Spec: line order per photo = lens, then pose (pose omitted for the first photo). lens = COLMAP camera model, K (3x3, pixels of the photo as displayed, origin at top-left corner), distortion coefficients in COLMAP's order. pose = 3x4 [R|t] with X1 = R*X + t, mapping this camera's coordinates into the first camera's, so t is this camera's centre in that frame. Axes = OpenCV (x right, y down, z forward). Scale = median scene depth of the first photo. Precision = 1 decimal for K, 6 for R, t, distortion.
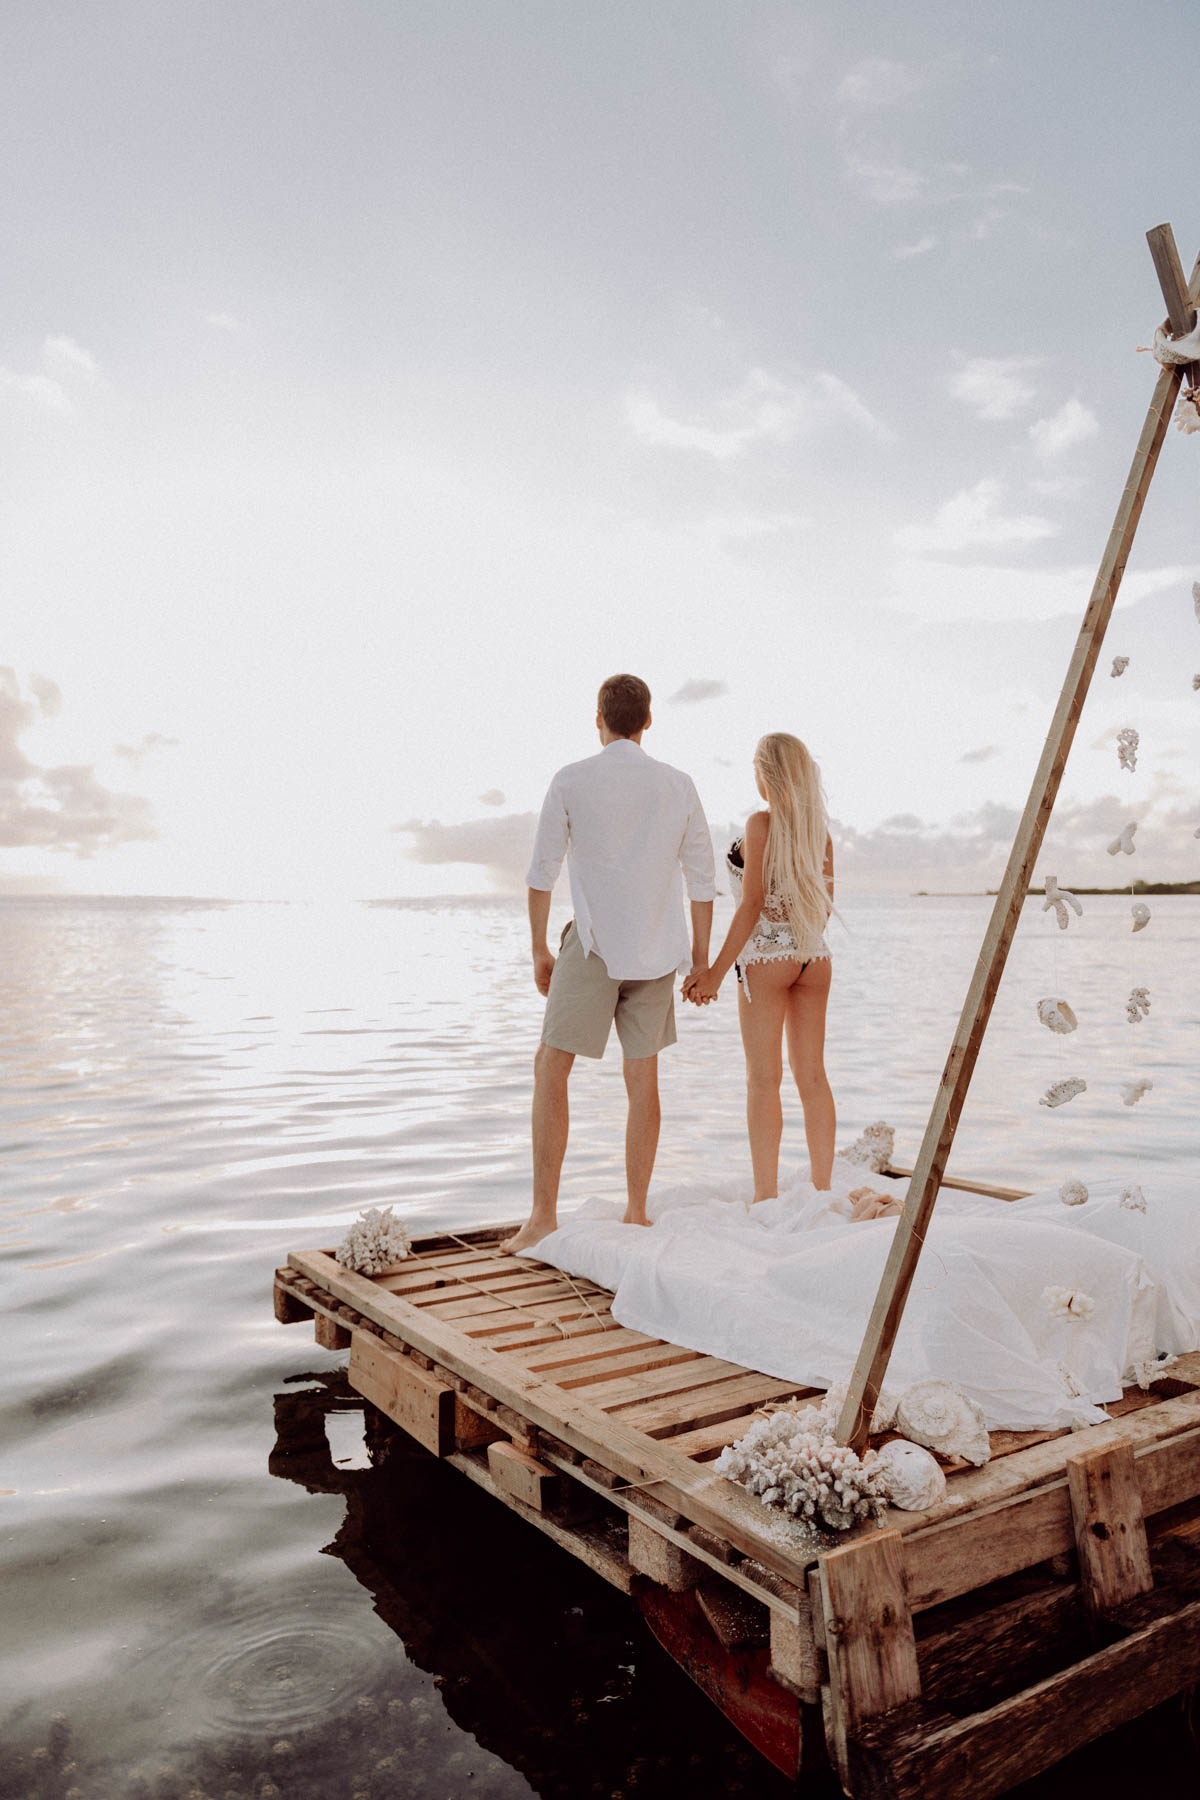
lens RADIAL K [[1285.1, 0, 600.0], [0, 1285.1, 900.0], [0, 0, 1]] dist [0.002445, 0.002370]
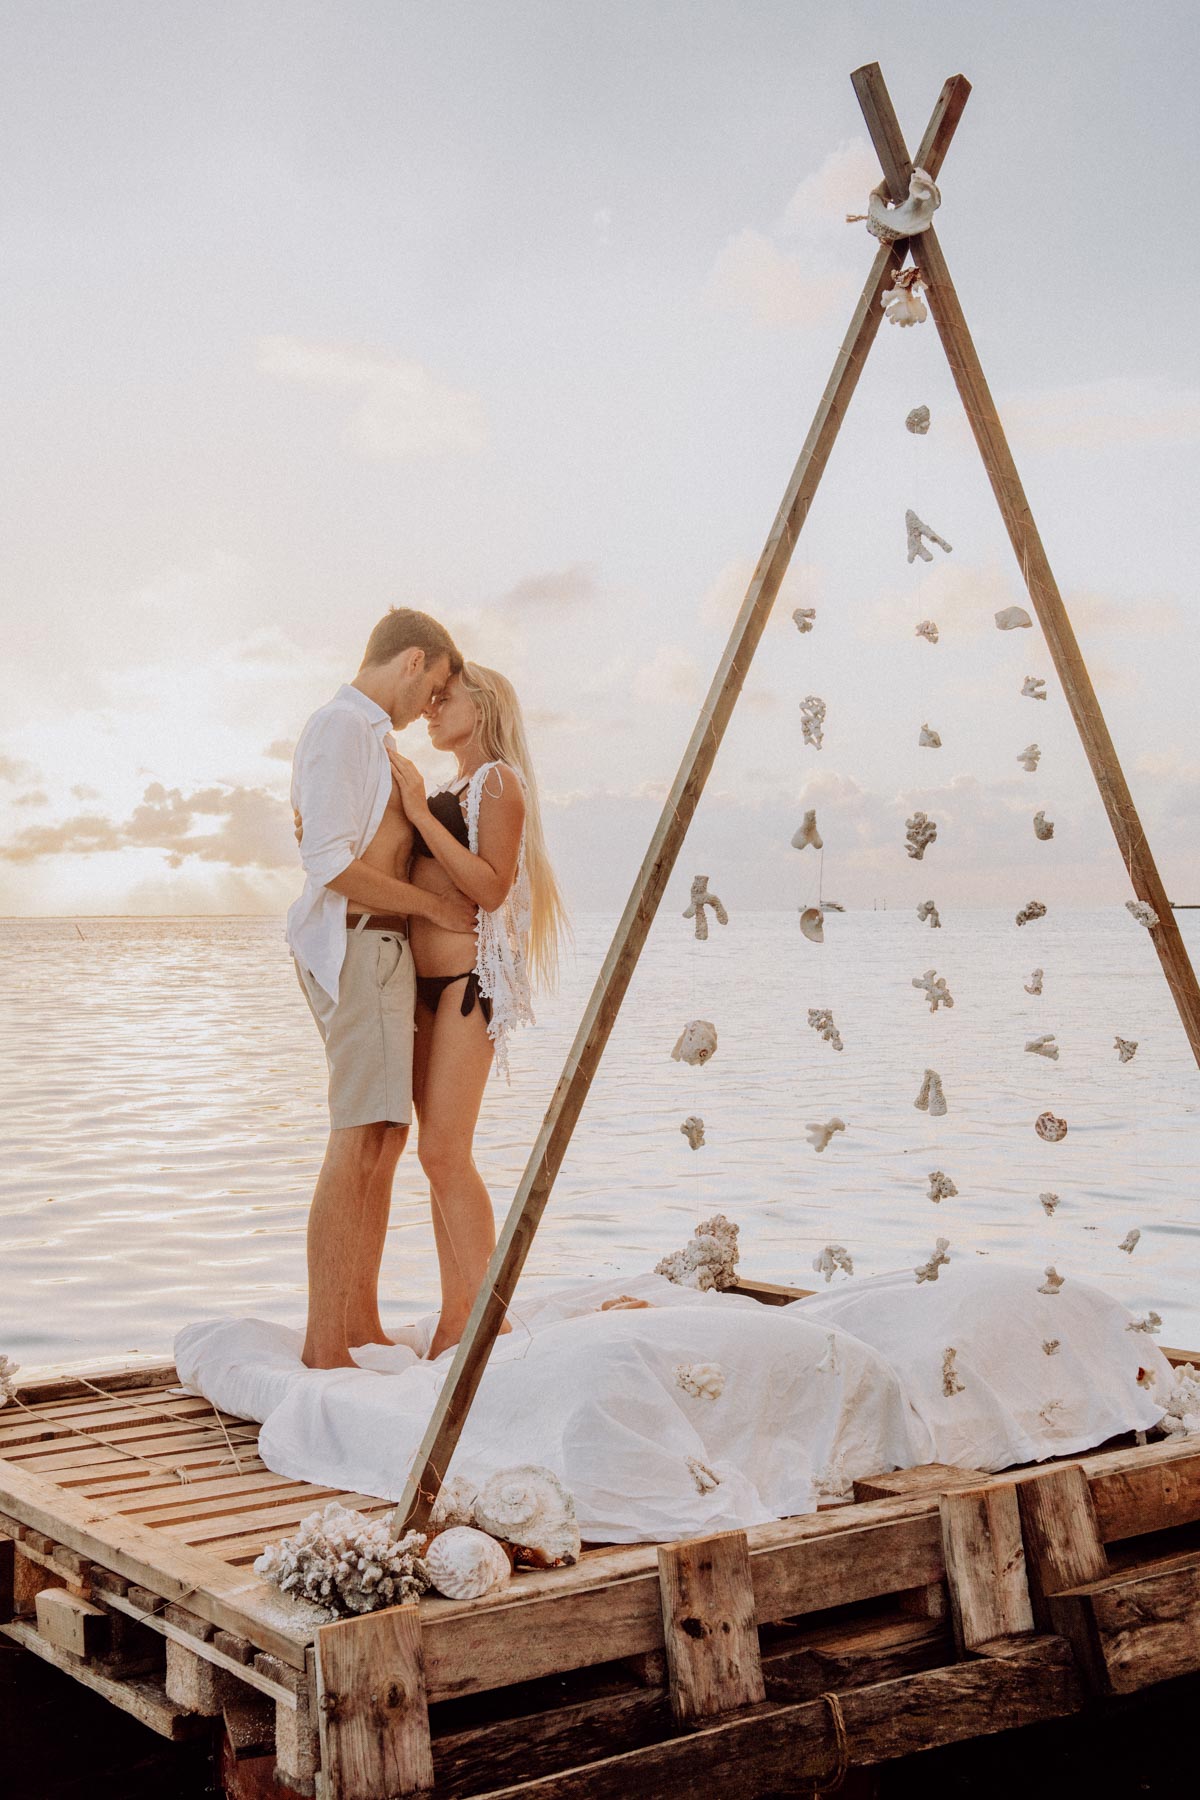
lens RADIAL K [[2206.5, 0, 600.0], [0, 2206.5, 900.0], [0, 0, 1]] dist [0.116214, -0.013450]
pose [[0.999692, -0.013011, 0.021119, 0.302272], [0.013145, 0.999894, -0.006226, 0.005943], [-0.021035, 0.006502, 0.999758, -0.518074]]
